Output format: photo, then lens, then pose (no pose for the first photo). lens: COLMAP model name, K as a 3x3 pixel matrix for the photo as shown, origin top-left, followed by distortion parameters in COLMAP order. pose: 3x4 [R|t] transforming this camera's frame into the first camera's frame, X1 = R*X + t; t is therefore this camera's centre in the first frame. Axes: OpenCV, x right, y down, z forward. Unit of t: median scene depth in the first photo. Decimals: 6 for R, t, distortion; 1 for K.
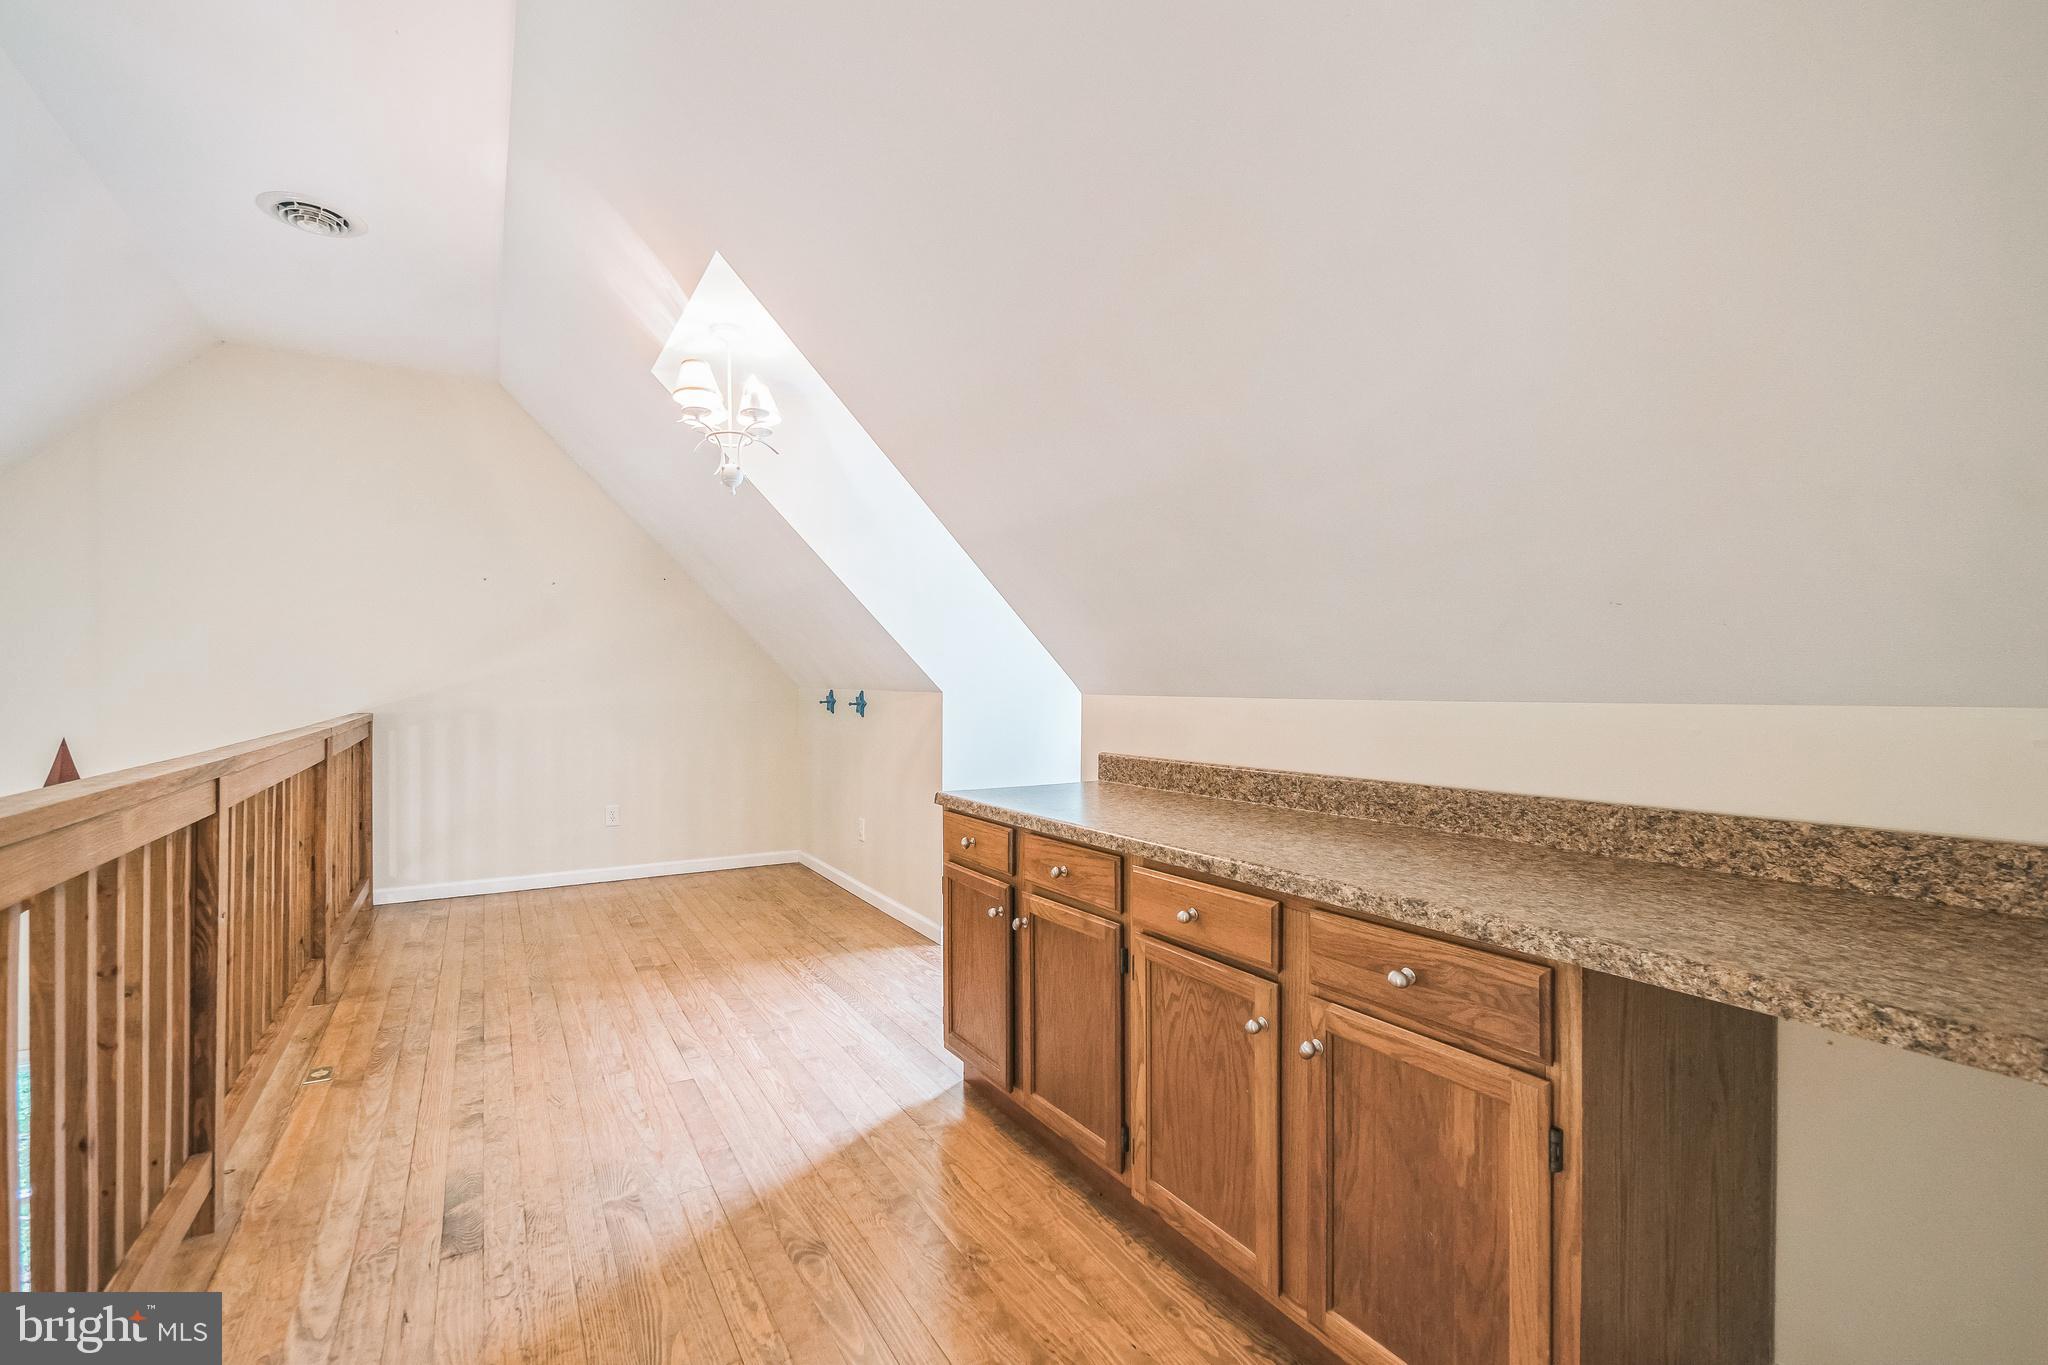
lens RADIAL K [[879.2, 0, 1034.1], [0, 879.2, 670.2], [0, 0, 1]] dist [-0.008980, 0.001547]
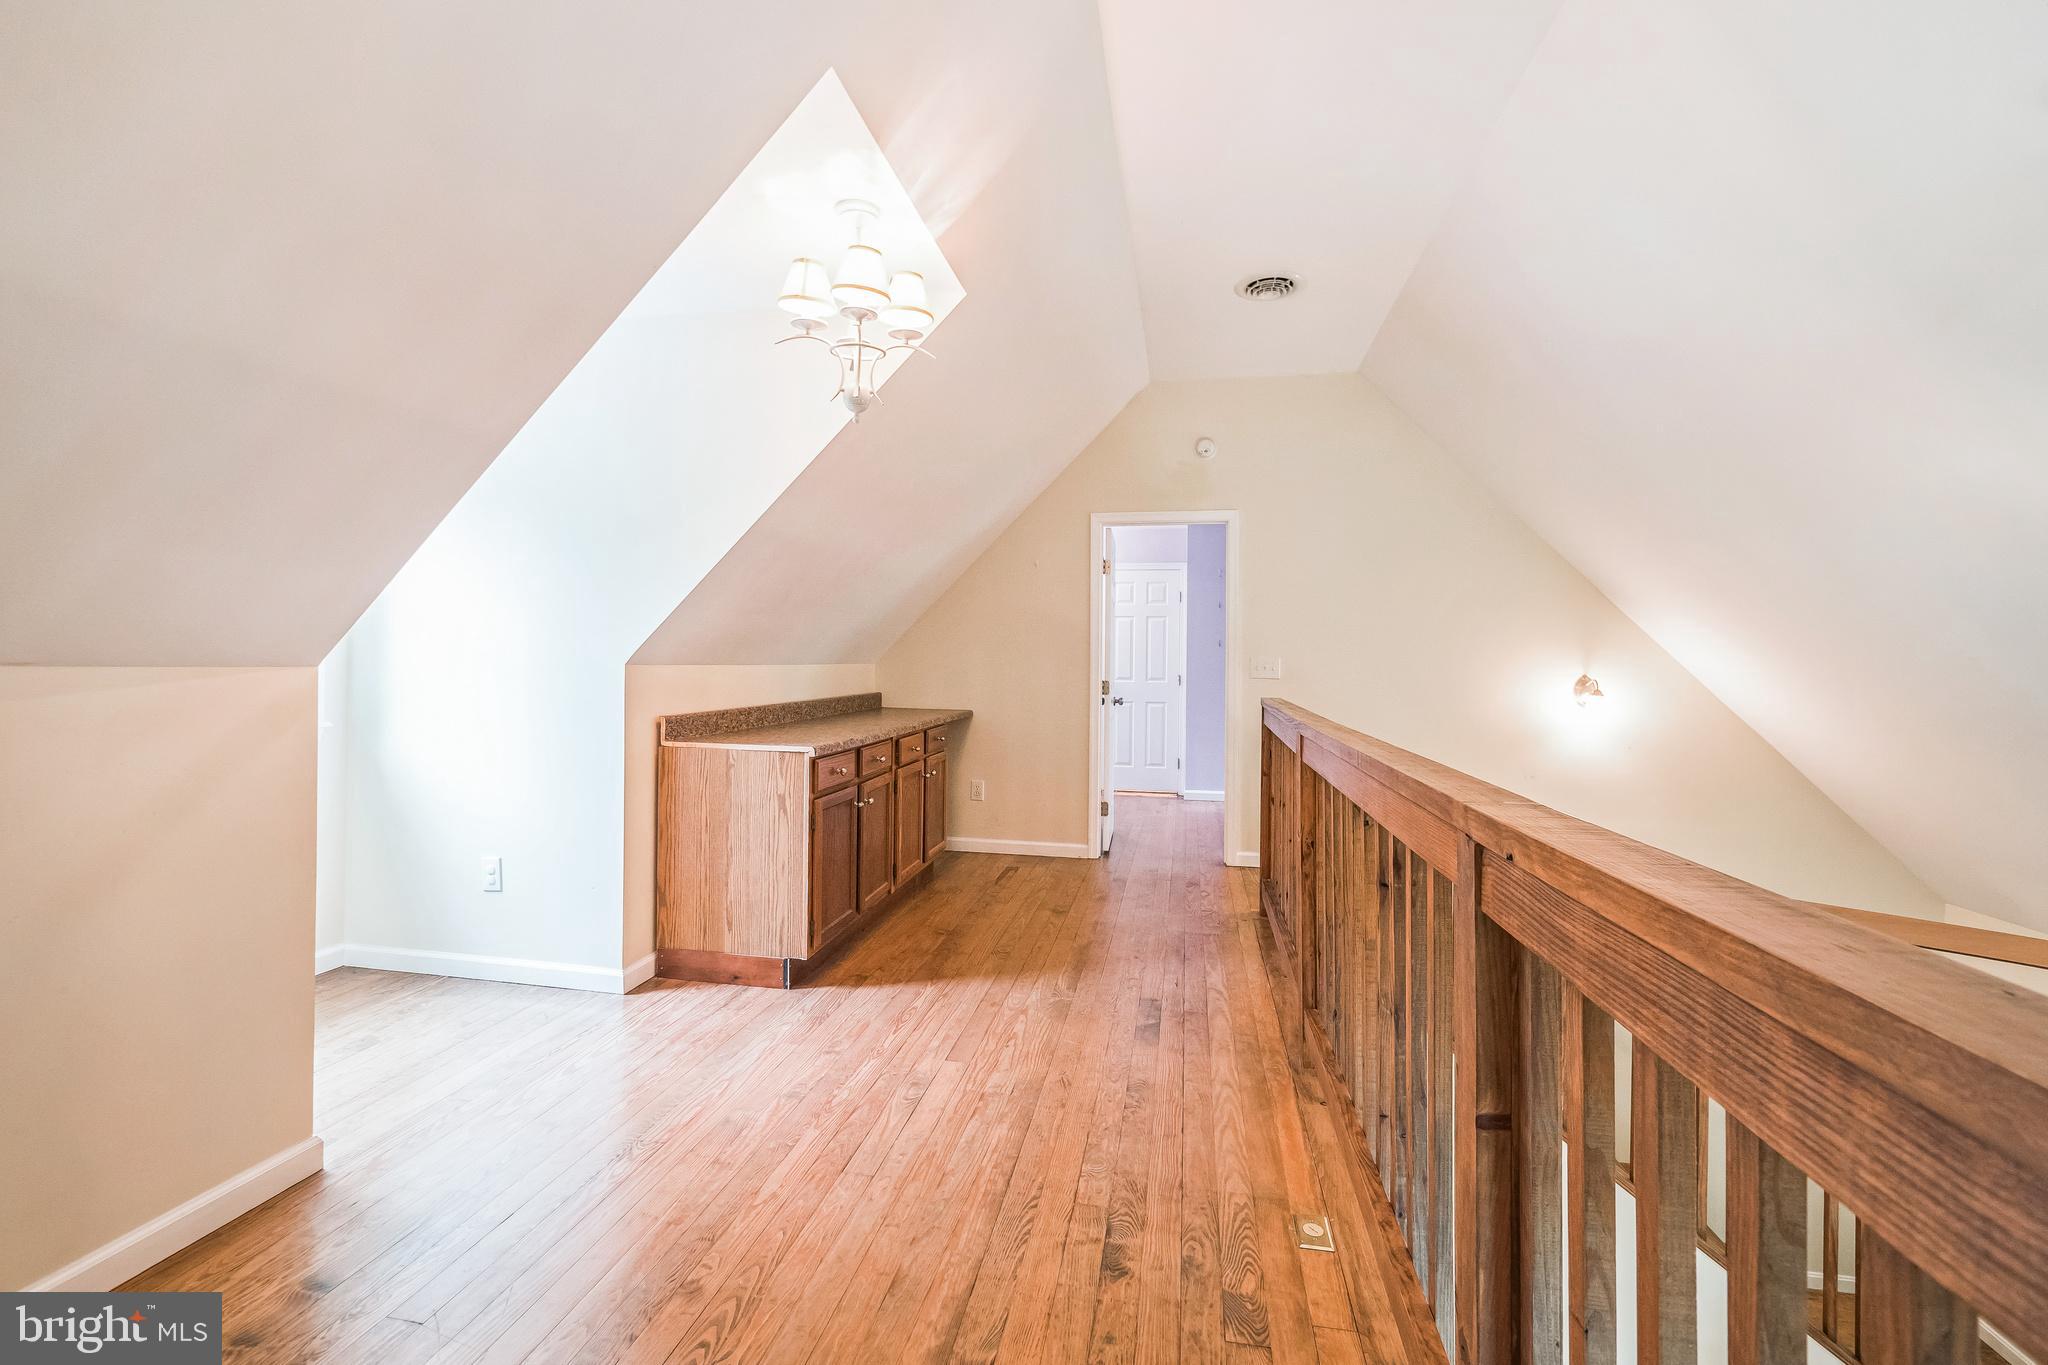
lens RADIAL K [[879.2, 0, 1026.1], [0, 879.2, 670.9], [0, 0, 1]] dist [-0.008980, 0.001547]
pose [[-0.737010, -0.017288, 0.675660, -1.227419], [-0.023862, 0.999715, -0.000449, 0.033059], [-0.675460, -0.016454, -0.737213, 1.845193]]
